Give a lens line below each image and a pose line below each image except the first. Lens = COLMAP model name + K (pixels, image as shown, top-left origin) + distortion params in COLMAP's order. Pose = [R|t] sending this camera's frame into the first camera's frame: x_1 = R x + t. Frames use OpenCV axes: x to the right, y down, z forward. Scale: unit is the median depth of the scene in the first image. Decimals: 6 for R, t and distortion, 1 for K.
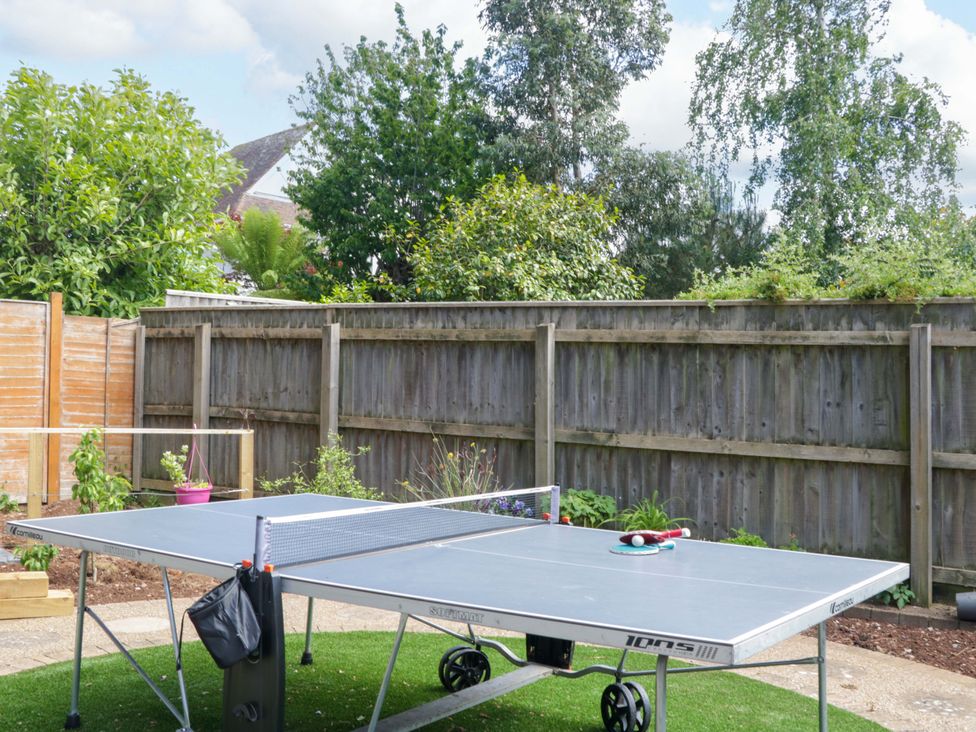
lens RADIAL K [[1011.0, 0, 501.6], [0, 1011.0, 367.4], [0, 0, 1]] dist [-0.152021, 0.248701]
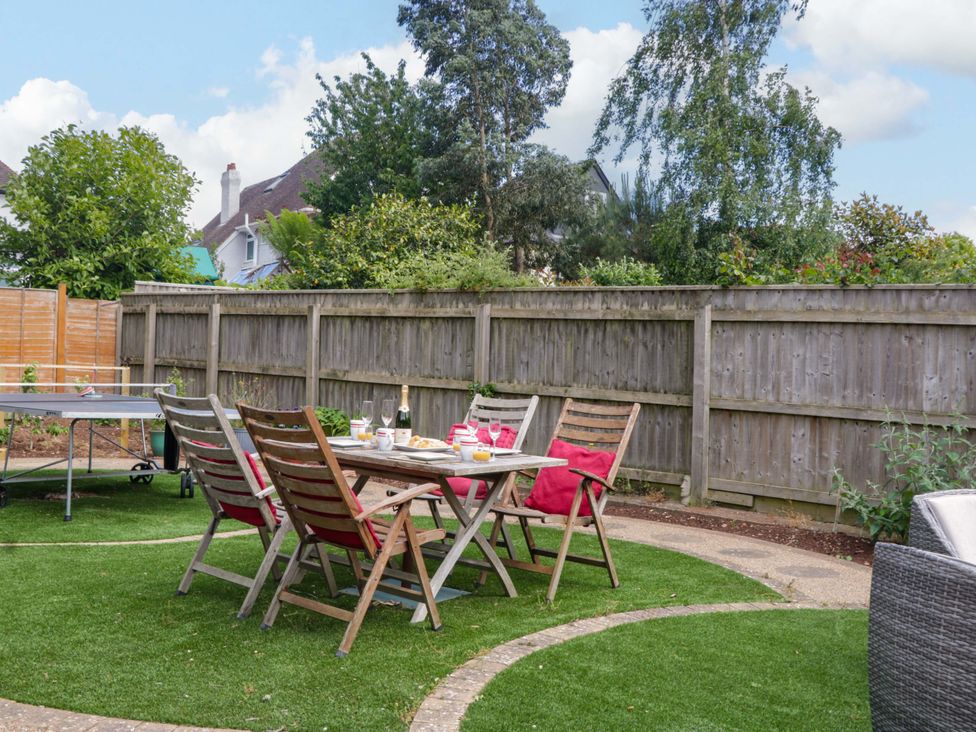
lens RADIAL K [[1011.0, 0, 501.6], [0, 1011.0, 367.4], [0, 0, 1]] dist [-0.152021, 0.248701]
pose [[0.988498, 0.009114, -0.150957, 0.592920], [-0.005486, 0.999686, 0.024439, 0.016958], [0.151132, -0.023329, 0.988238, -0.541757]]
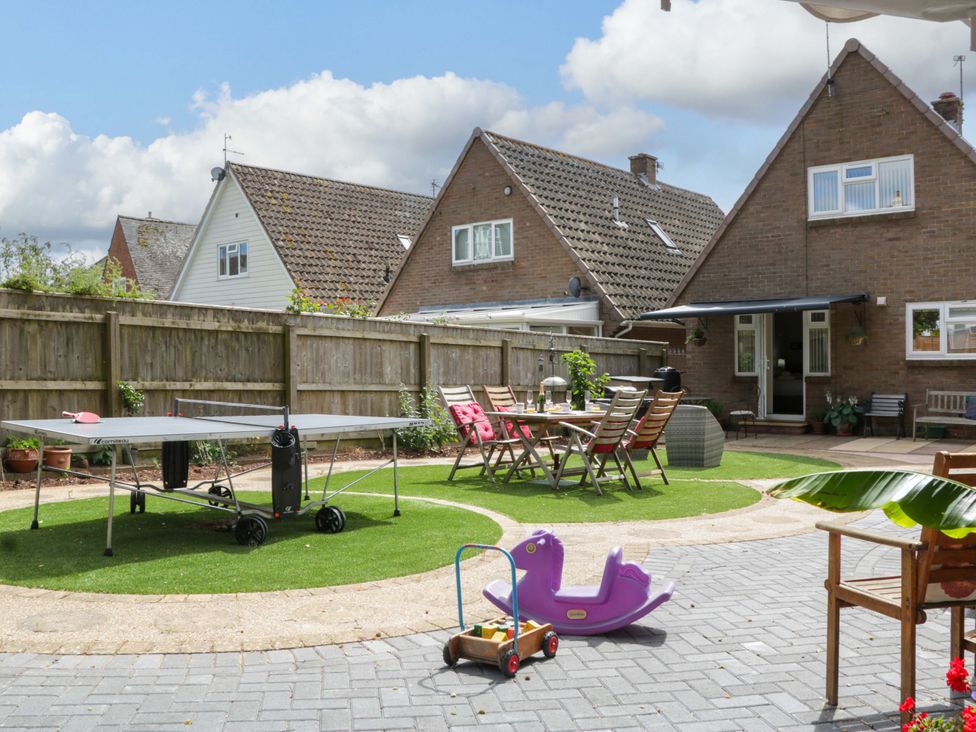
lens RADIAL K [[923.3, 0, 490.5], [0, 923.3, 373.2], [0, 0, 1]] dist [-0.182218, 0.156567]
pose [[0.146081, -0.031685, 0.988765, -0.938277], [-0.034996, 0.998696, 0.037174, -0.013574], [-0.988653, -0.040033, 0.144782, 0.056691]]
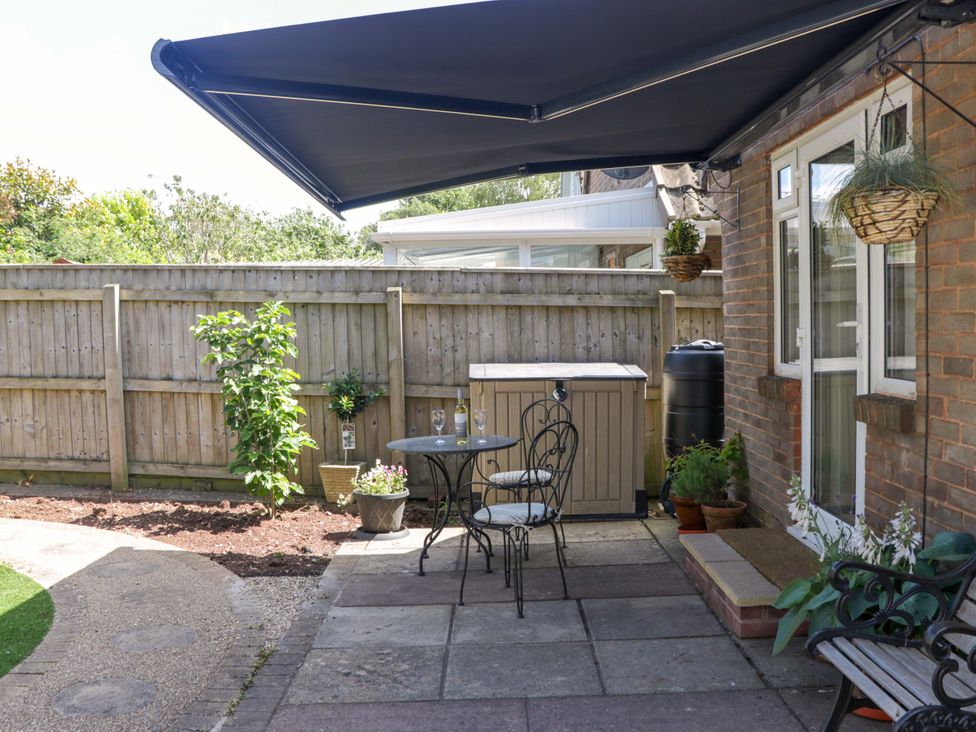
lens RADIAL K [[923.3, 0, 490.5], [0, 923.3, 373.2], [0, 0, 1]] dist [-0.182218, 0.156567]
pose [[0.850293, -0.058610, 0.523036, 1.014505], [0.006466, 0.994868, 0.100970, -0.014464], [-0.526269, -0.082472, 0.846309, -0.768334]]
